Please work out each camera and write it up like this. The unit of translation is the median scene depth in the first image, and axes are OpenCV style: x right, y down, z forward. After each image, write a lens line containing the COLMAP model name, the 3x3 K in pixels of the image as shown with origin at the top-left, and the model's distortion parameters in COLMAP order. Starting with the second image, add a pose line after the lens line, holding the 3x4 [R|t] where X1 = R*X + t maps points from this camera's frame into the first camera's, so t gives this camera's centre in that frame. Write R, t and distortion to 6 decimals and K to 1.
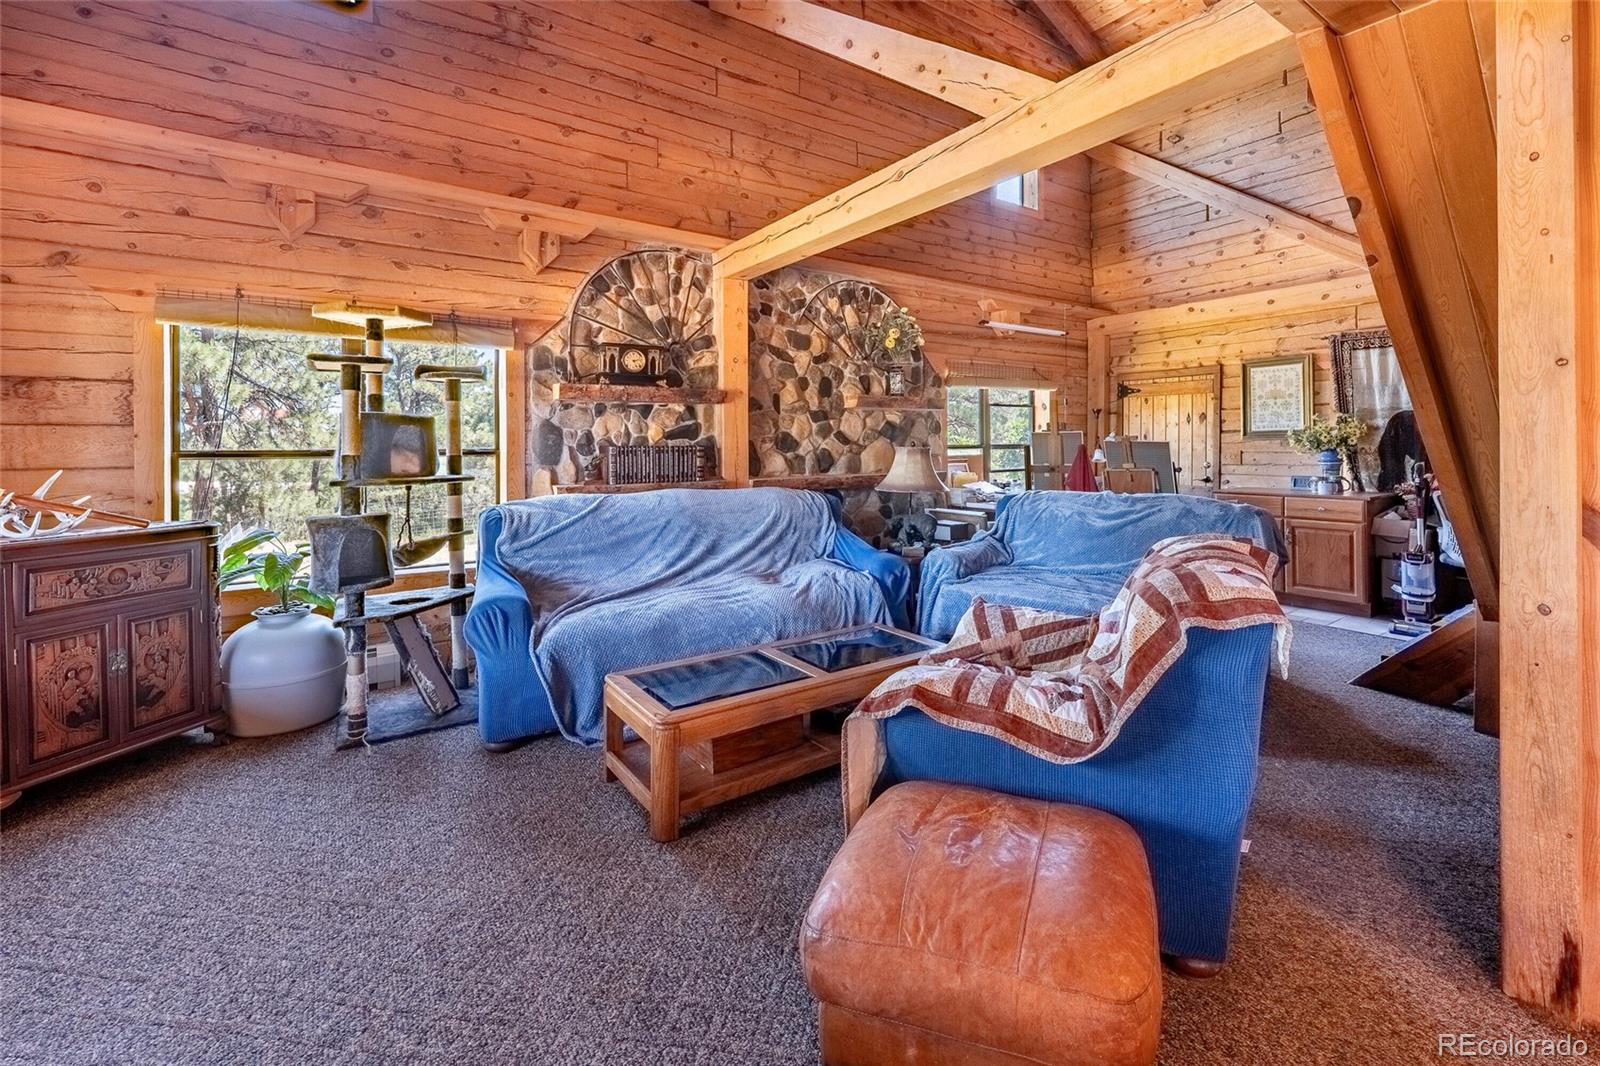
lens RADIAL K [[693.4, 0, 824.9], [0, 693.4, 462.9], [0, 0, 1]] dist [0.004816, -0.001701]
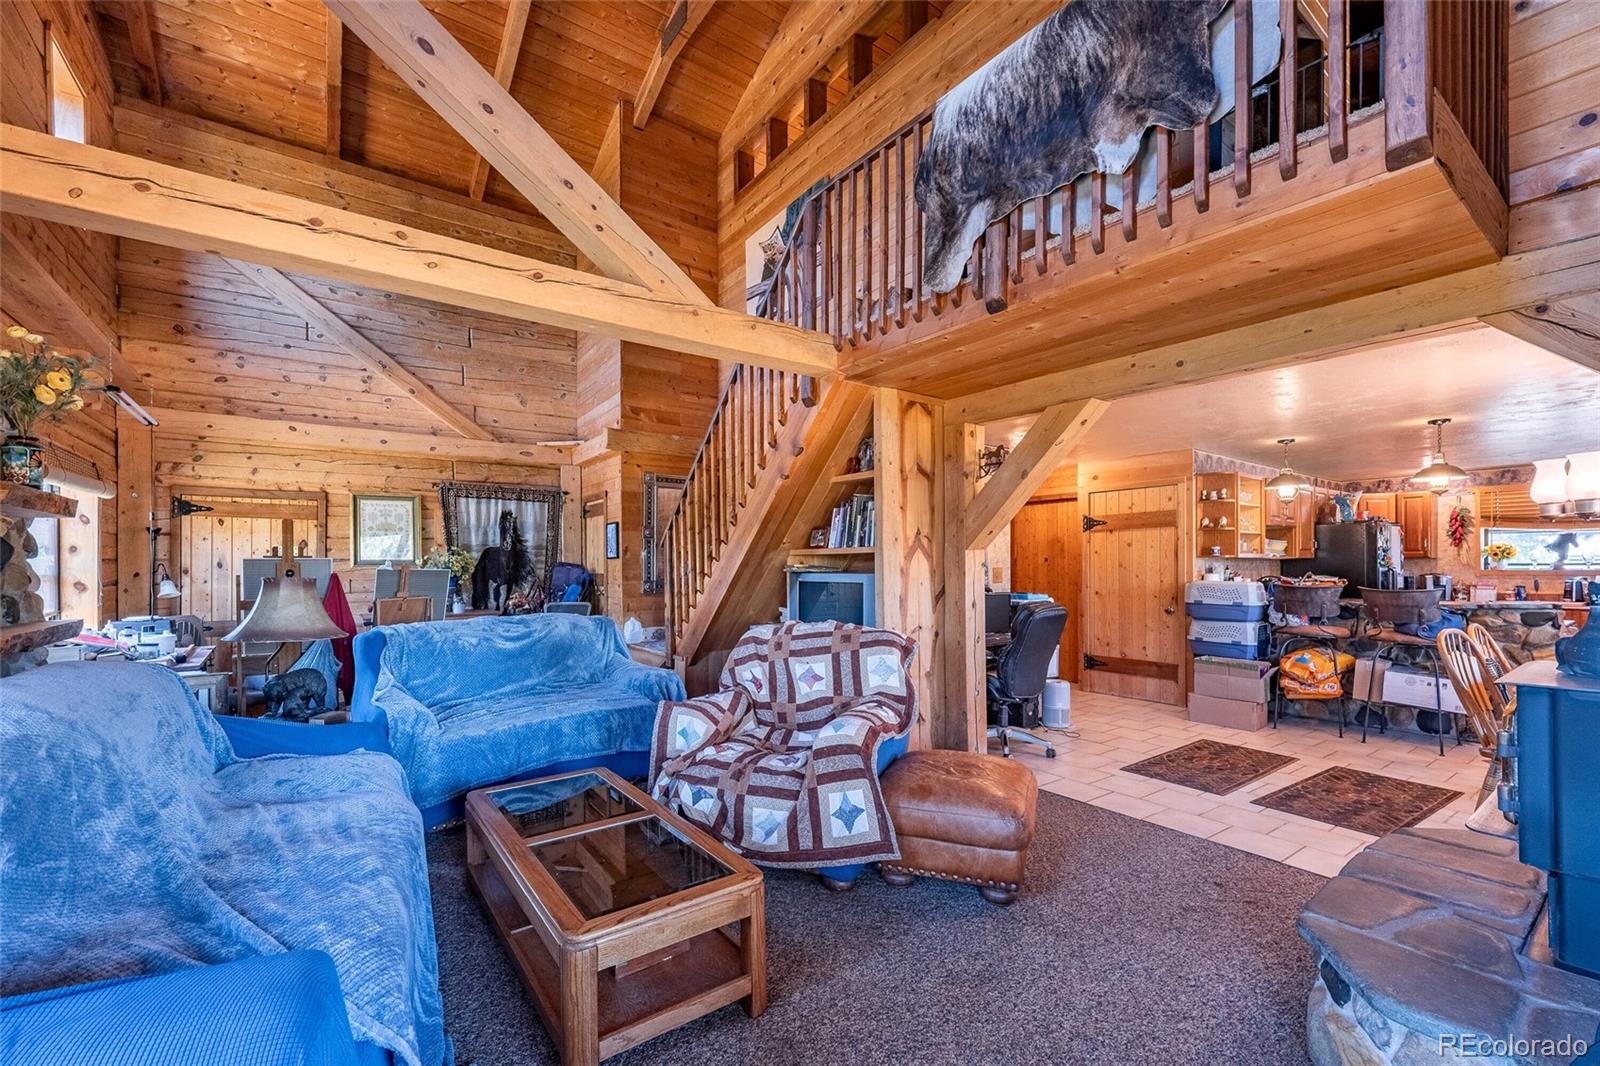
lens RADIAL K [[676.3, 0, 791.2], [0, 676.3, 591.4], [0, 0, 1]] dist [0.007464, 0.000794]
pose [[0.013938, -0.032497, 0.999375, -0.560852], [0.034394, 0.998896, 0.032001, -0.012853], [-0.999311, 0.033927, 0.015040, 0.474900]]
